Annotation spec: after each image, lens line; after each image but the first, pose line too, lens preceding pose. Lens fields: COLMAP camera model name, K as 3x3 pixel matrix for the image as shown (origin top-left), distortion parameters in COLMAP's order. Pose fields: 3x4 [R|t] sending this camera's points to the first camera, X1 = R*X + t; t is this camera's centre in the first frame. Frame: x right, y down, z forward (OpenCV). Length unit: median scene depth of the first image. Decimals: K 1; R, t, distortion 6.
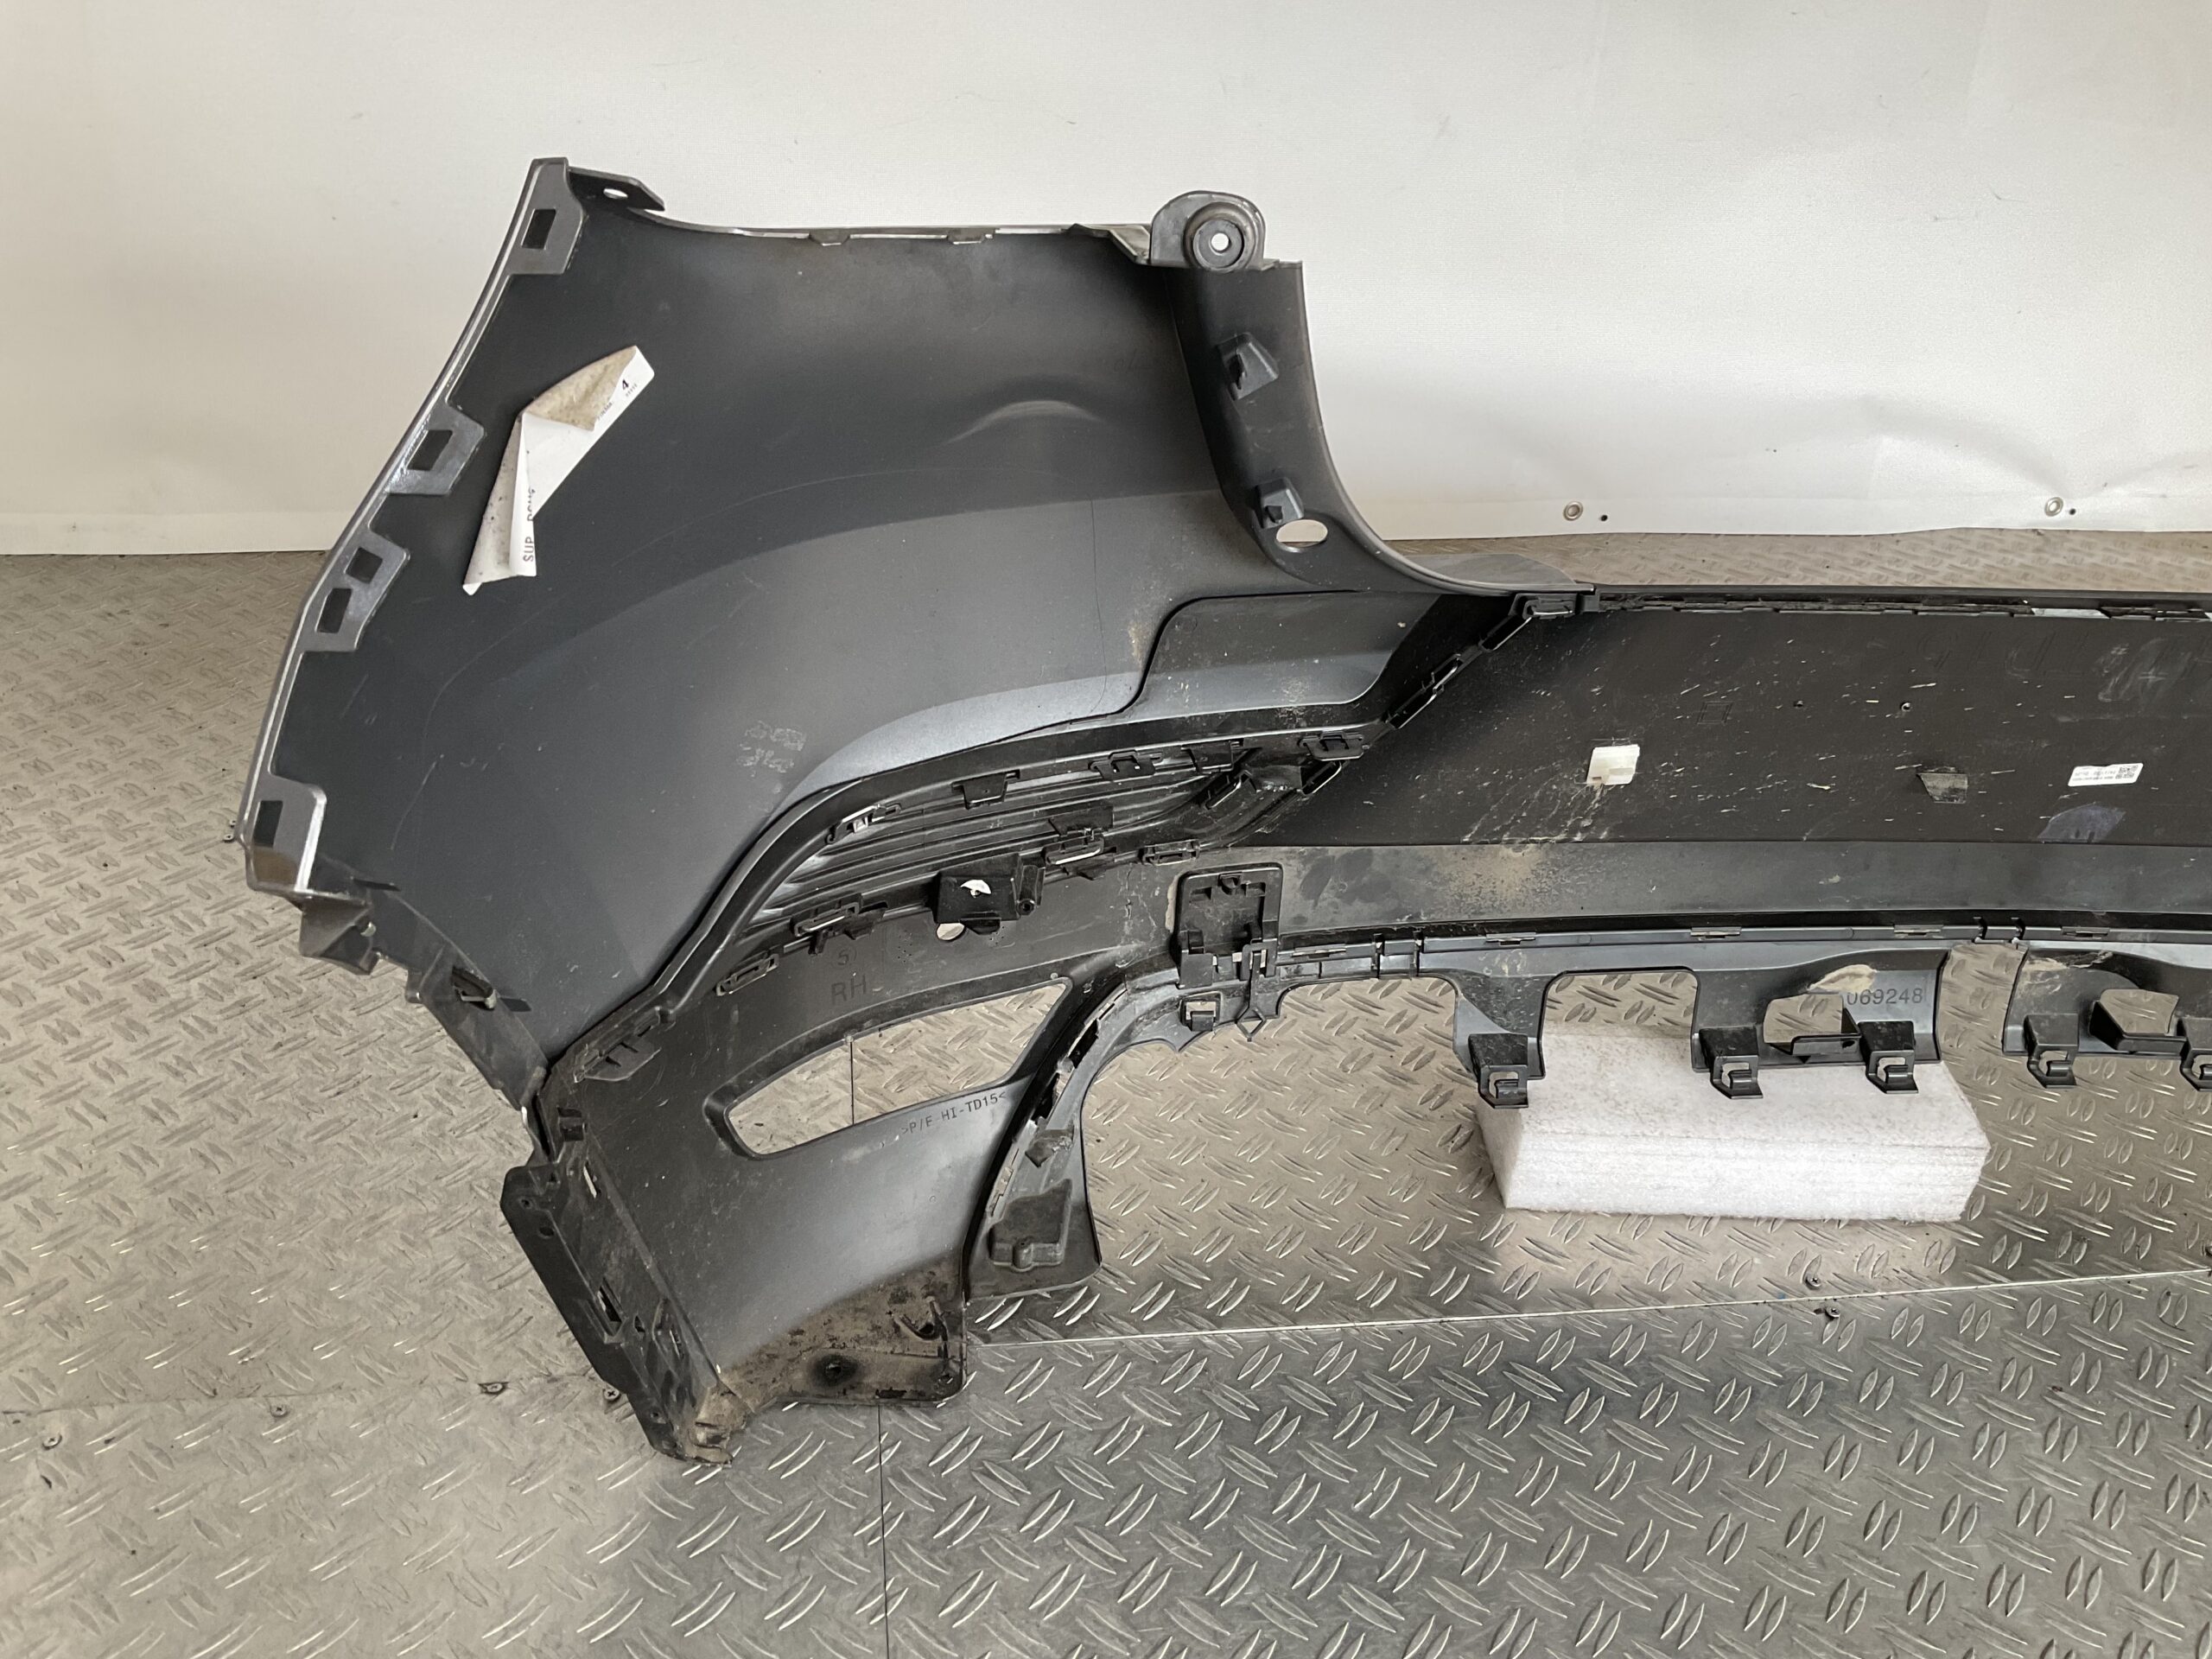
lens RADIAL K [[1855.5, 0, 1106.0], [0, 1855.5, 829.5], [0, 0, 1]] dist [0.006219, -0.001245]
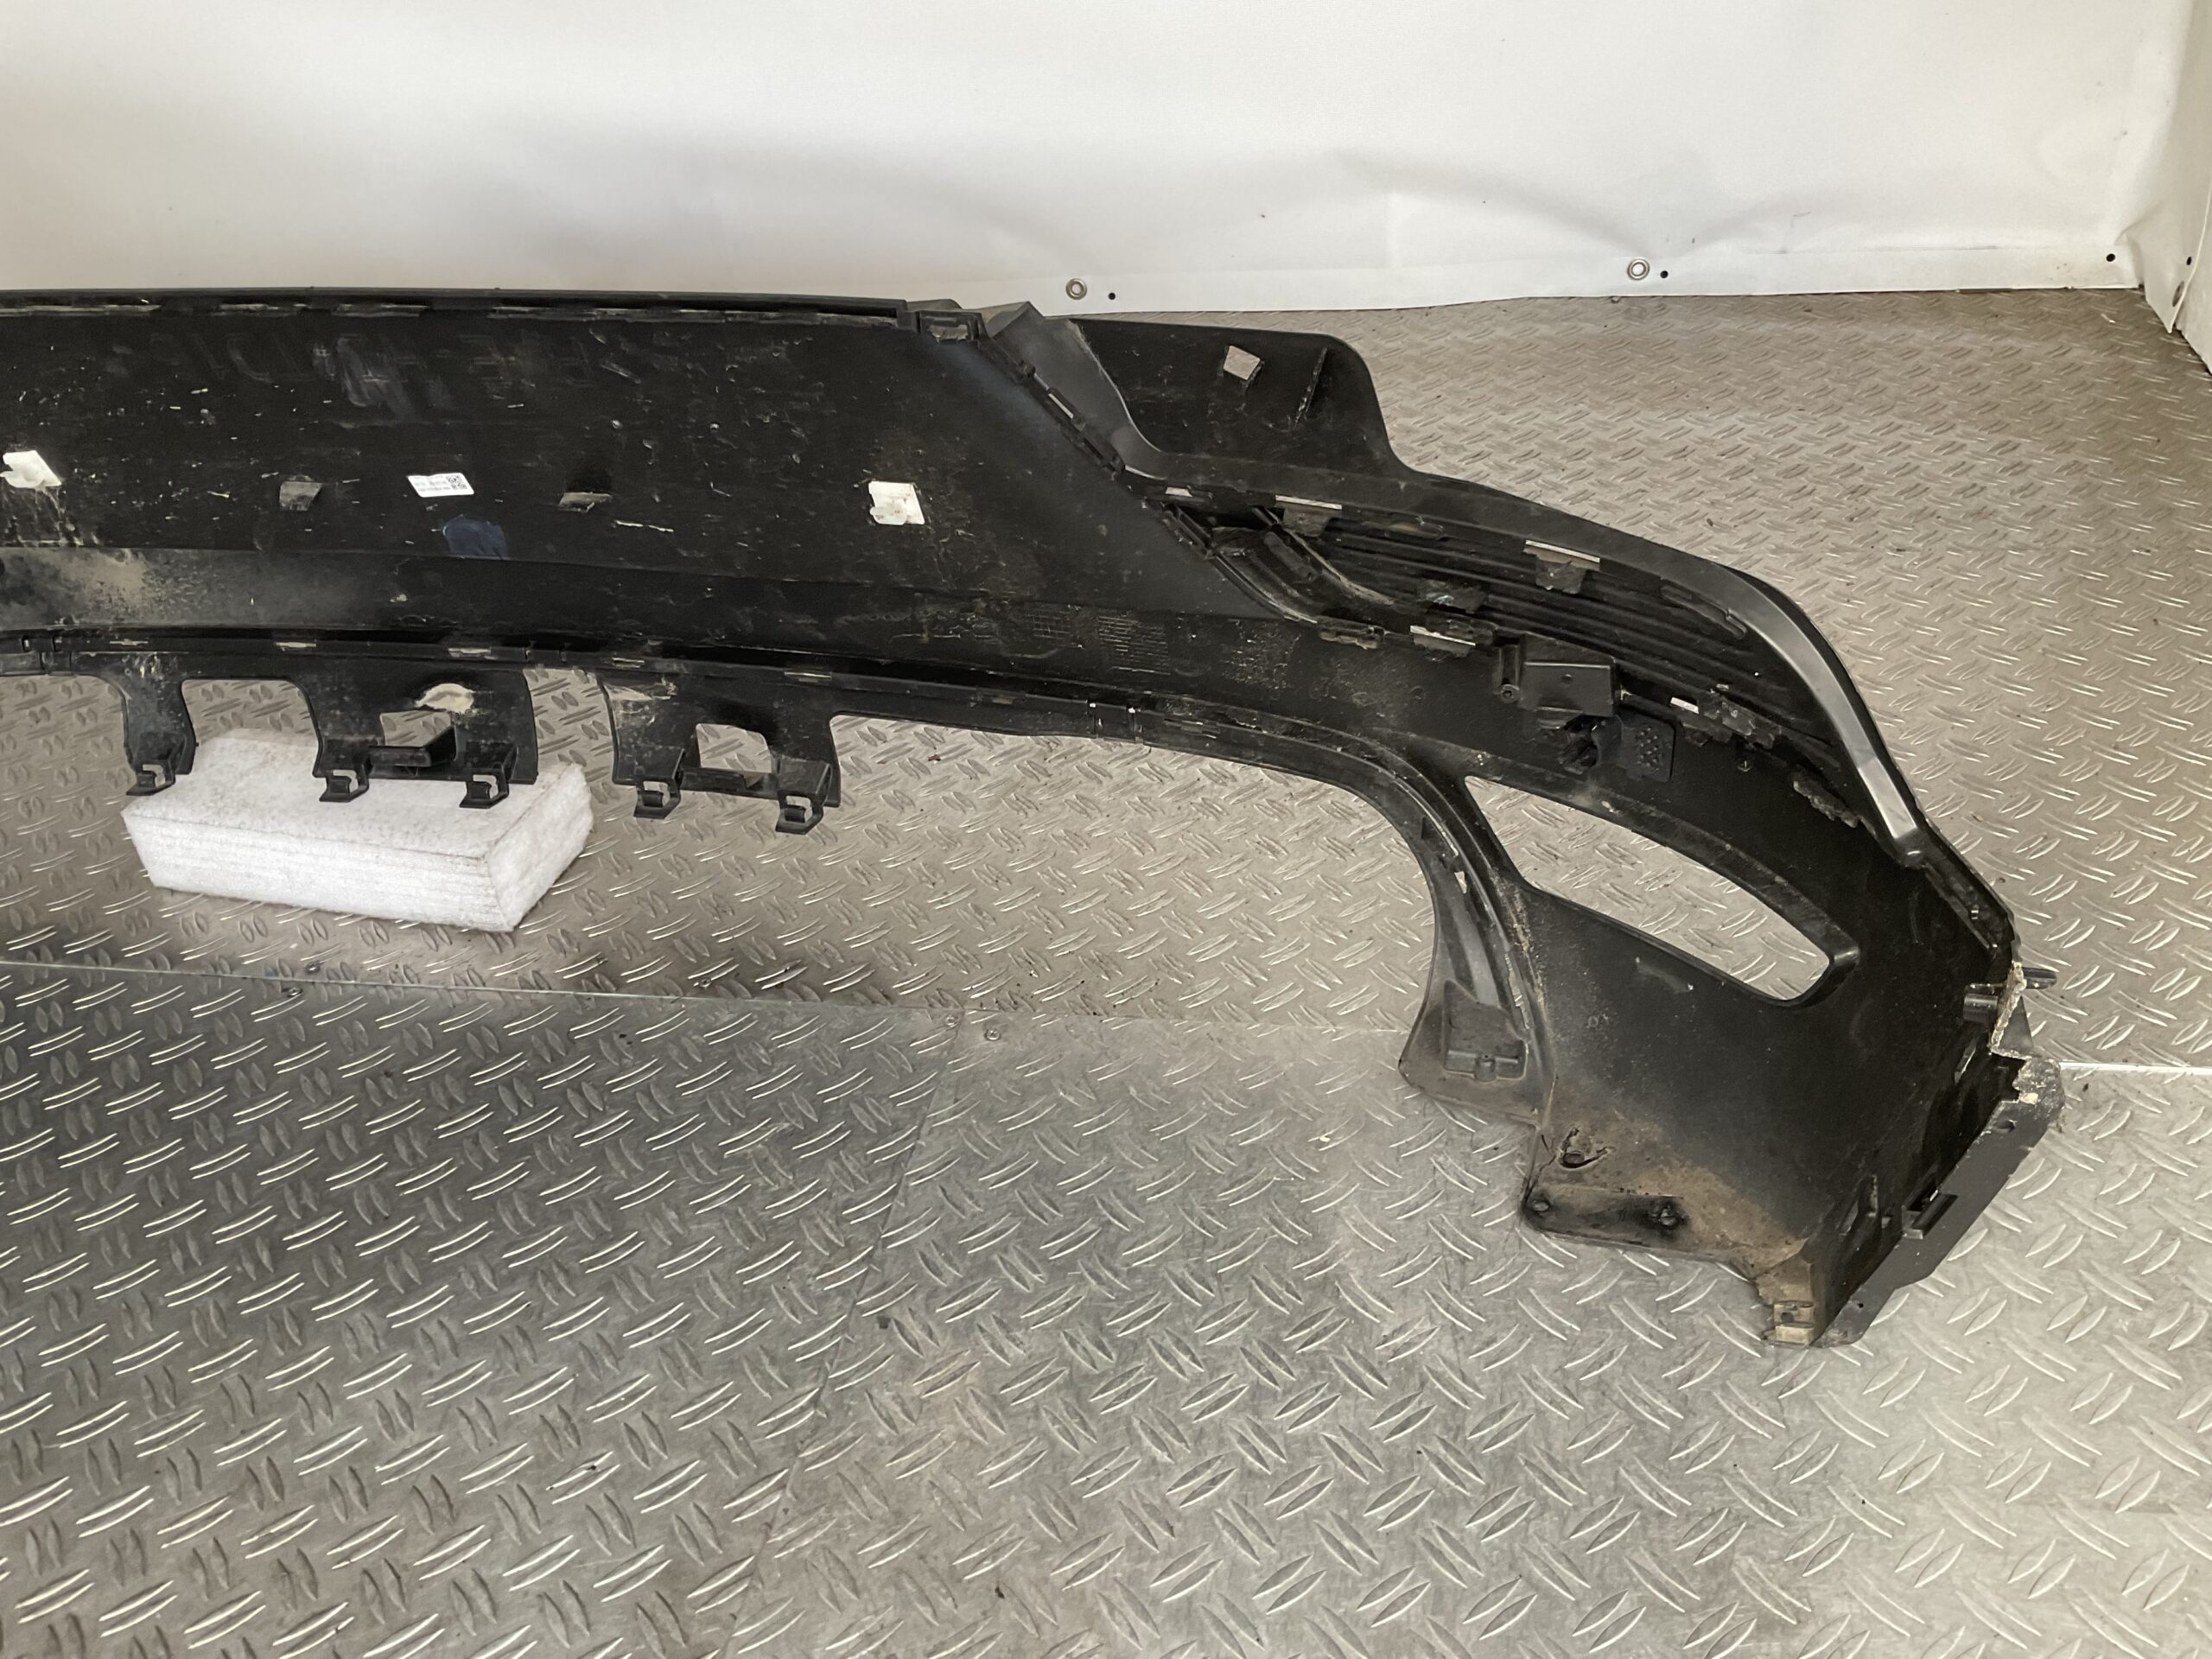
lens RADIAL K [[1855.5, 0, 1106.0], [0, 1855.5, 829.5], [0, 0, 1]] dist [0.006219, -0.001245]
pose [[0.937738, 0.066330, -0.340952, 1.113740], [-0.041246, 0.995916, 0.080309, 0.055385], [0.344886, -0.061245, 0.936644, 0.146206]]
